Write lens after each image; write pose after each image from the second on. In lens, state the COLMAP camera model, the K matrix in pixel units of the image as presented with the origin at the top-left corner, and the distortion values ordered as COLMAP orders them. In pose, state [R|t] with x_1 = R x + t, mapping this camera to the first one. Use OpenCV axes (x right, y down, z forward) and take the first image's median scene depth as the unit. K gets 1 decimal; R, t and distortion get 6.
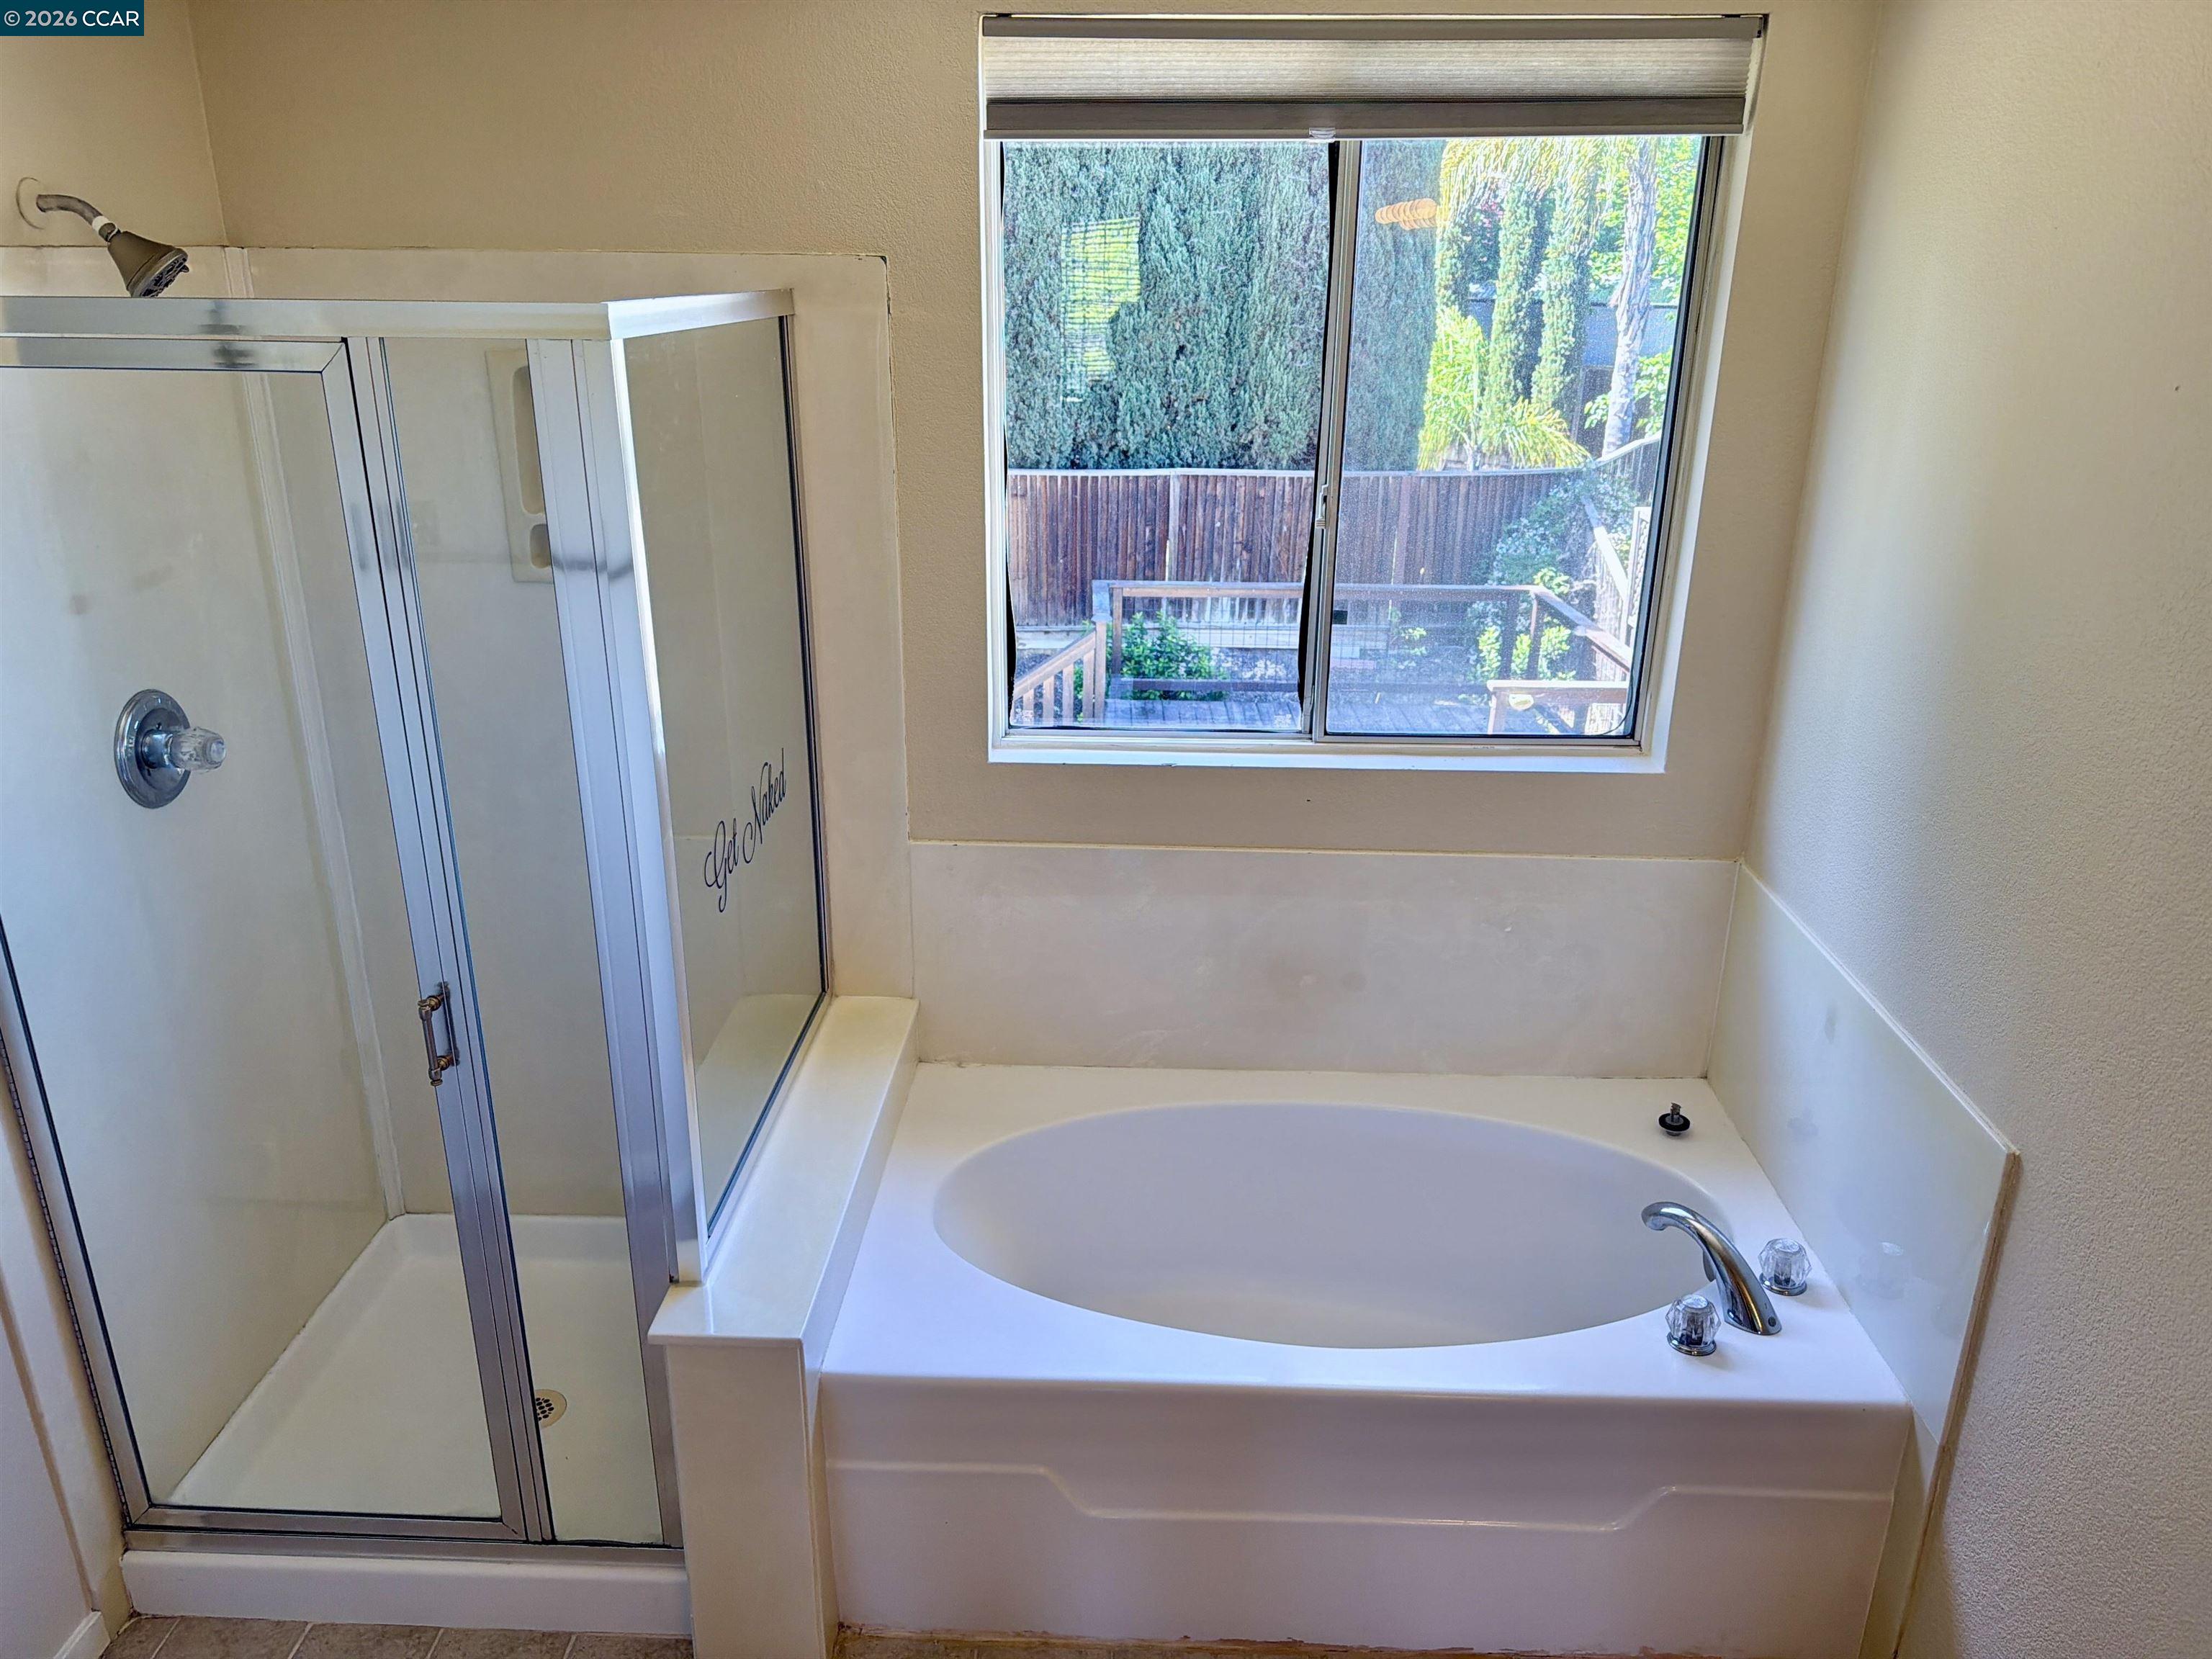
lens RADIAL K [[1566.2, 0, 1103.8], [0, 1566.2, 822.4], [0, 0, 1]] dist [0.012345, -0.018919]
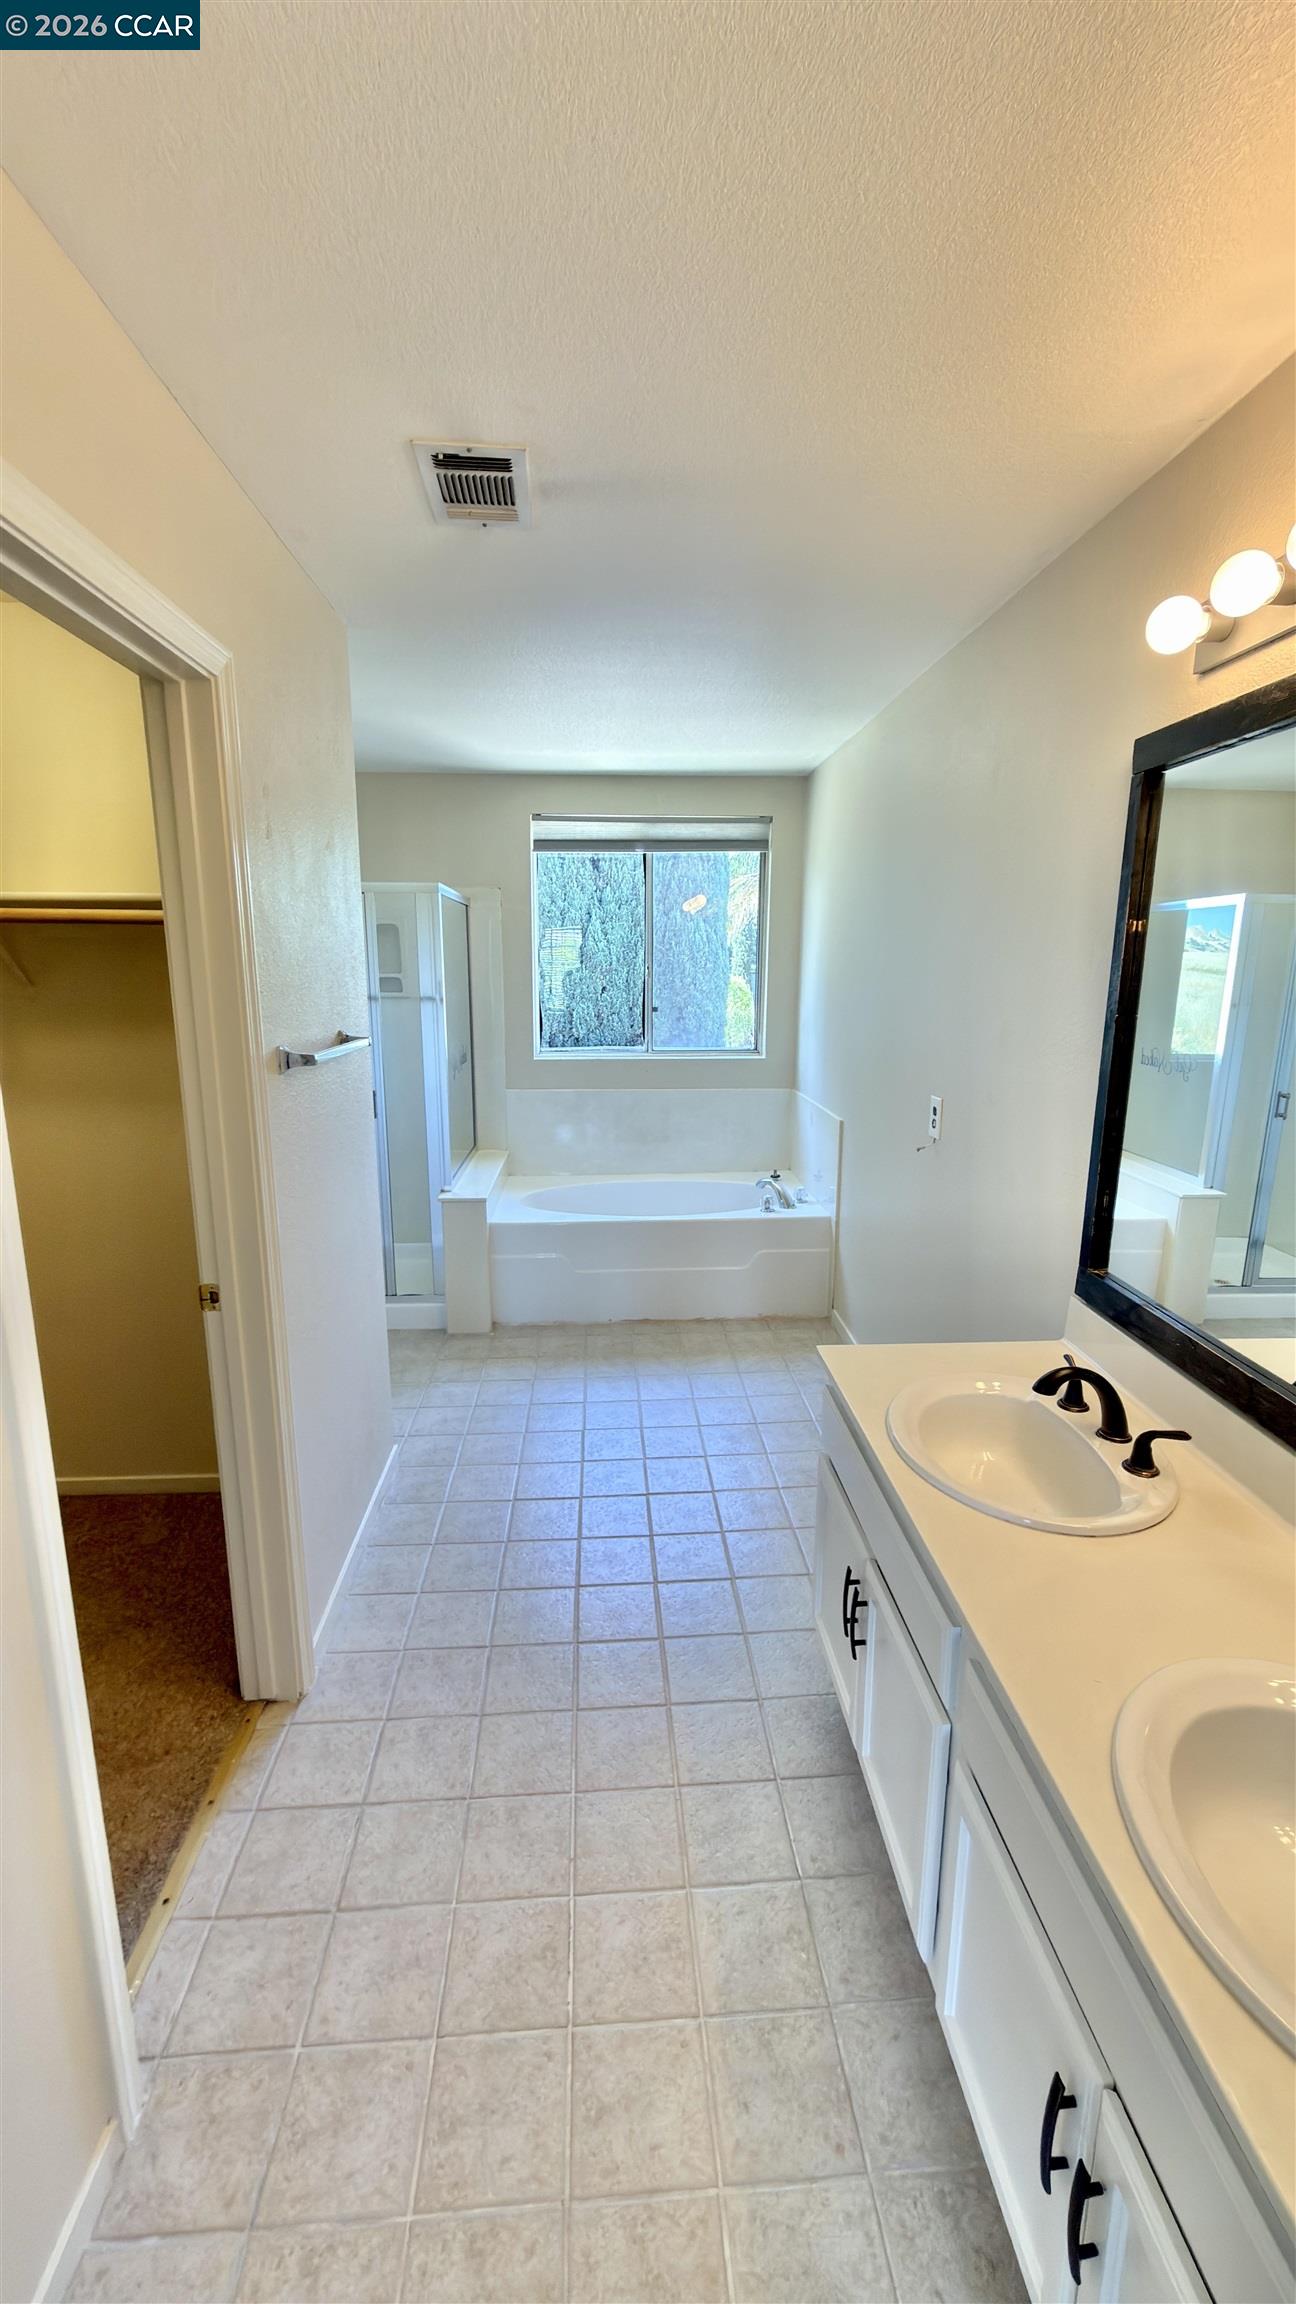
lens RADIAL K [[915.0, 0, 652.0], [0, 915.0, 1145.5], [0, 0, 1]] dist [-0.001724, -0.000051]
pose [[0.995330, -0.020465, 0.094333, -0.004023], [0.034469, 0.988189, -0.149313, 0.074707], [-0.090163, 0.151867, 0.984280, -0.127987]]
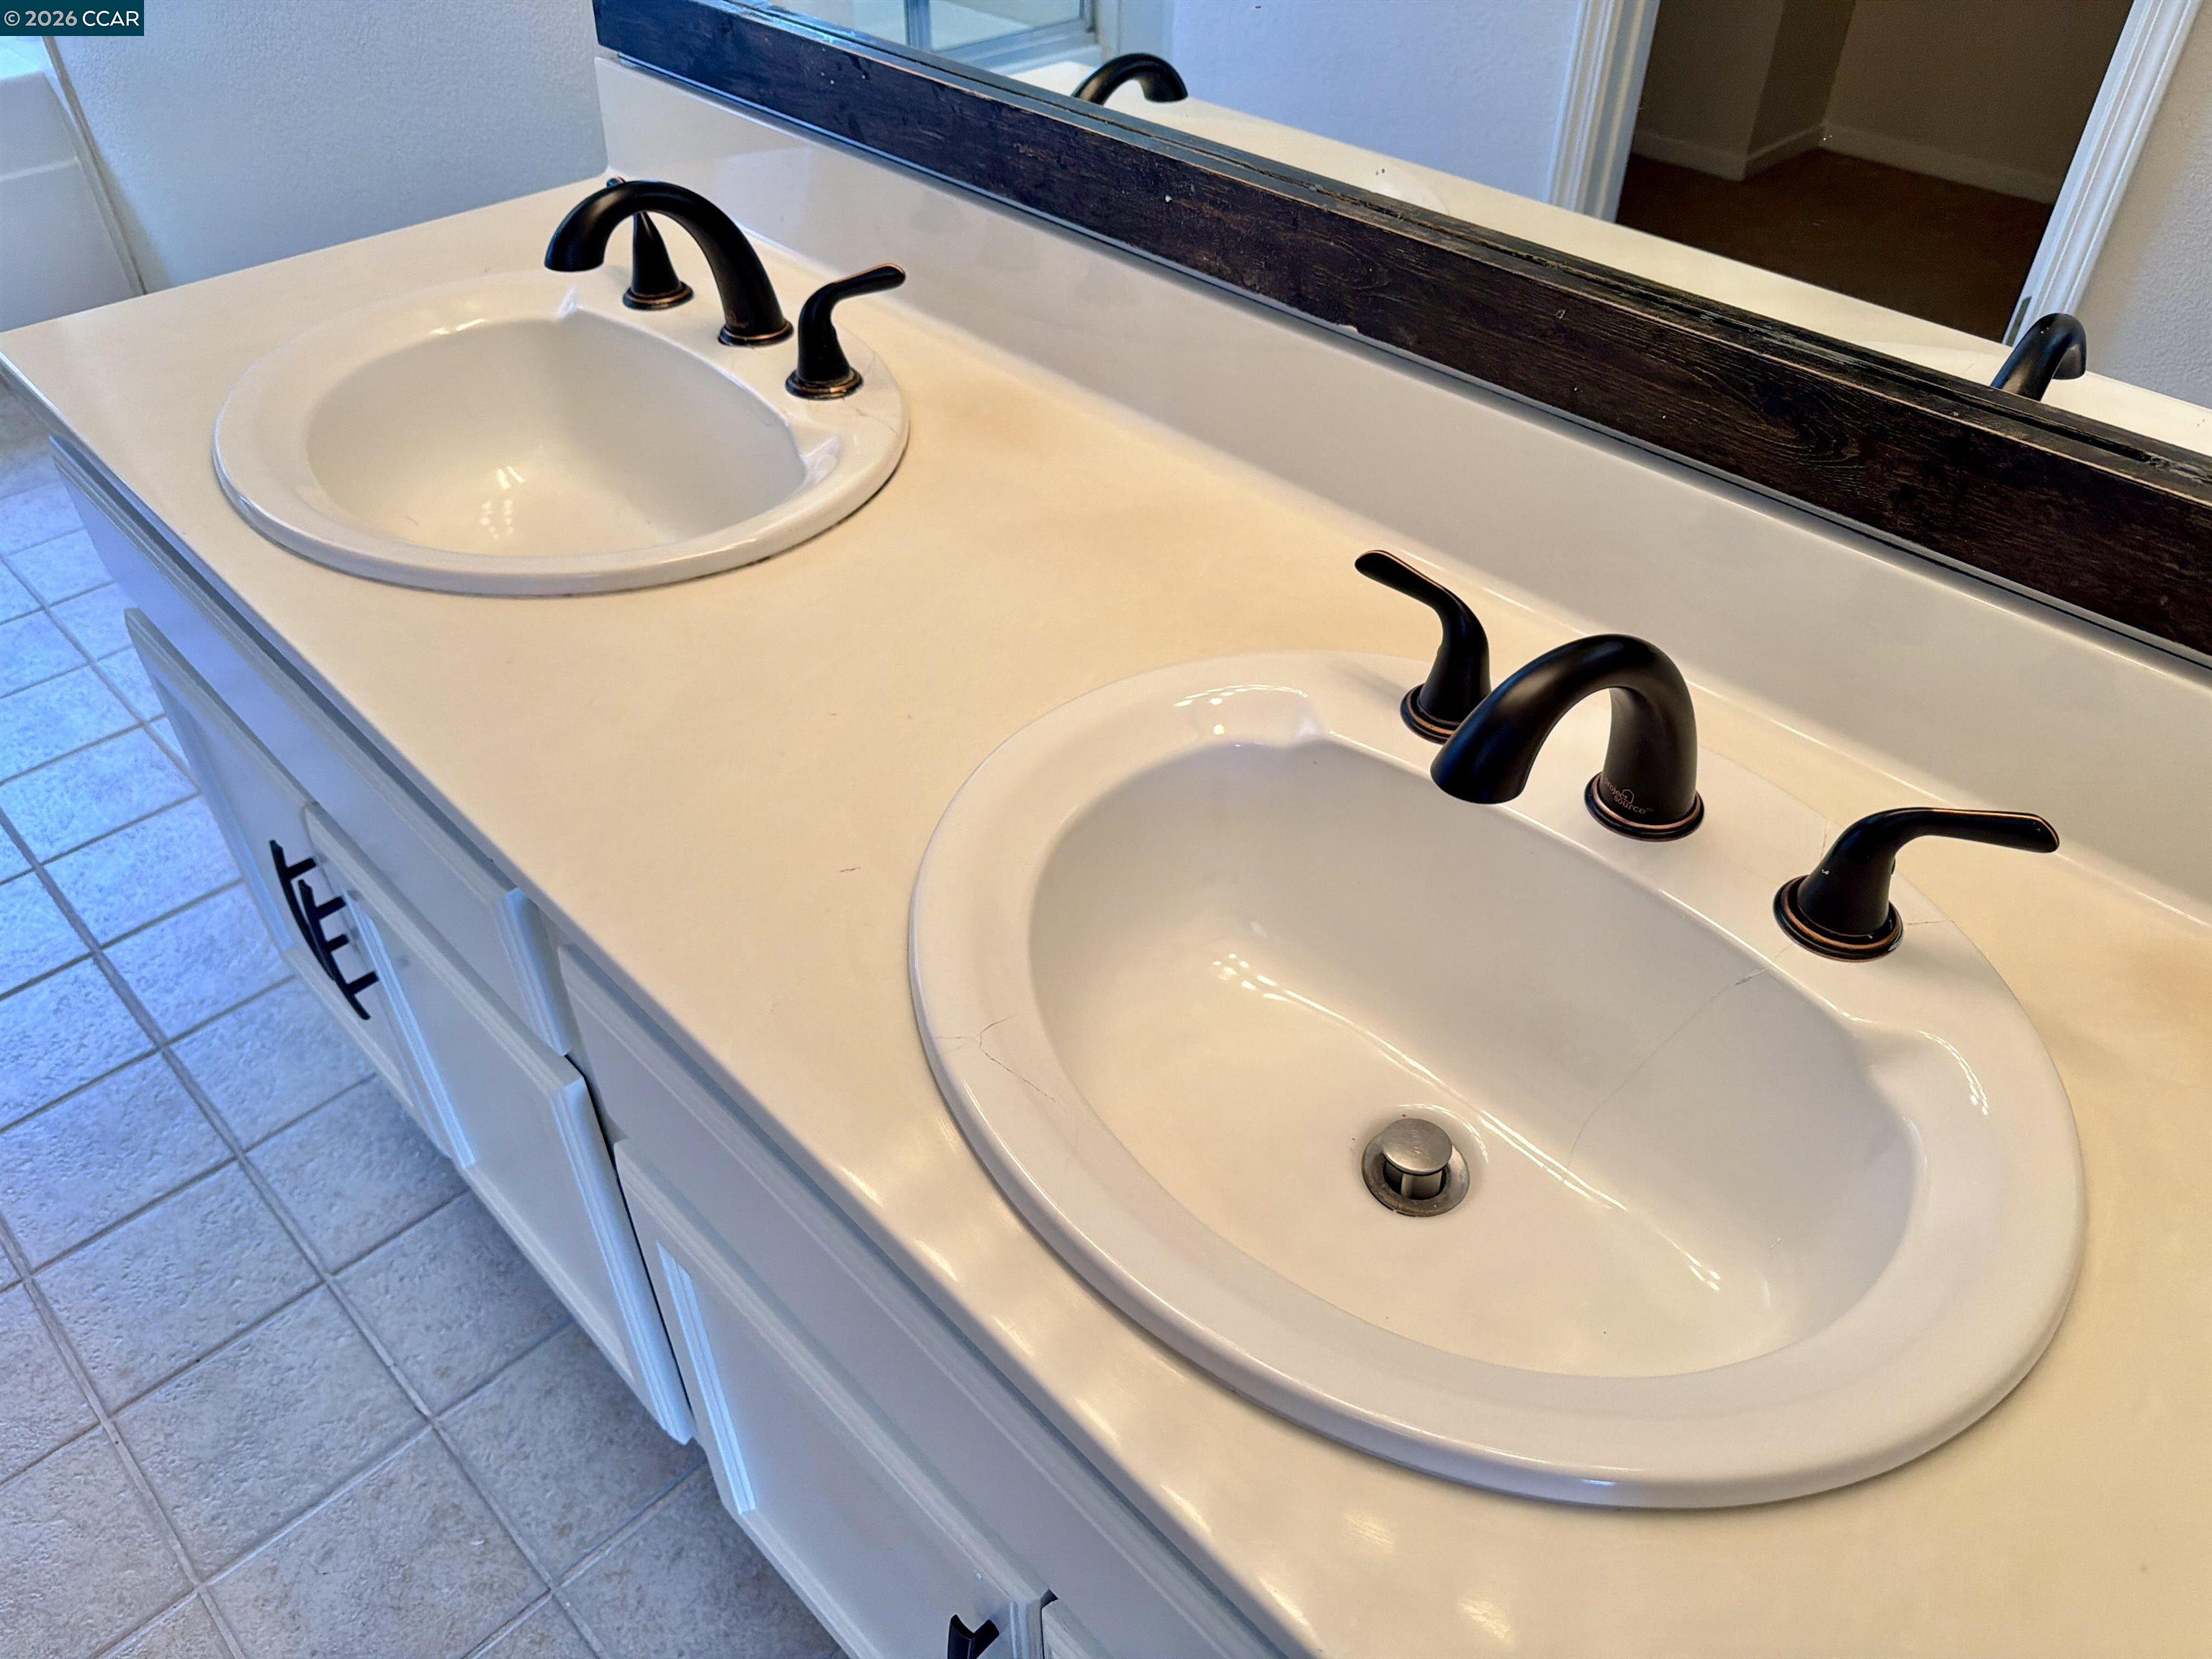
lens RADIAL K [[1566.2, 0, 1099.3], [0, 1566.2, 888.7], [0, 0, 1]] dist [0.012345, -0.018919]
pose [[0.689357, -0.489770, 0.533772, 0.014815], [0.246798, 0.851526, 0.462595, 0.085724], [-0.681086, -0.187159, 0.707879, -0.096002]]
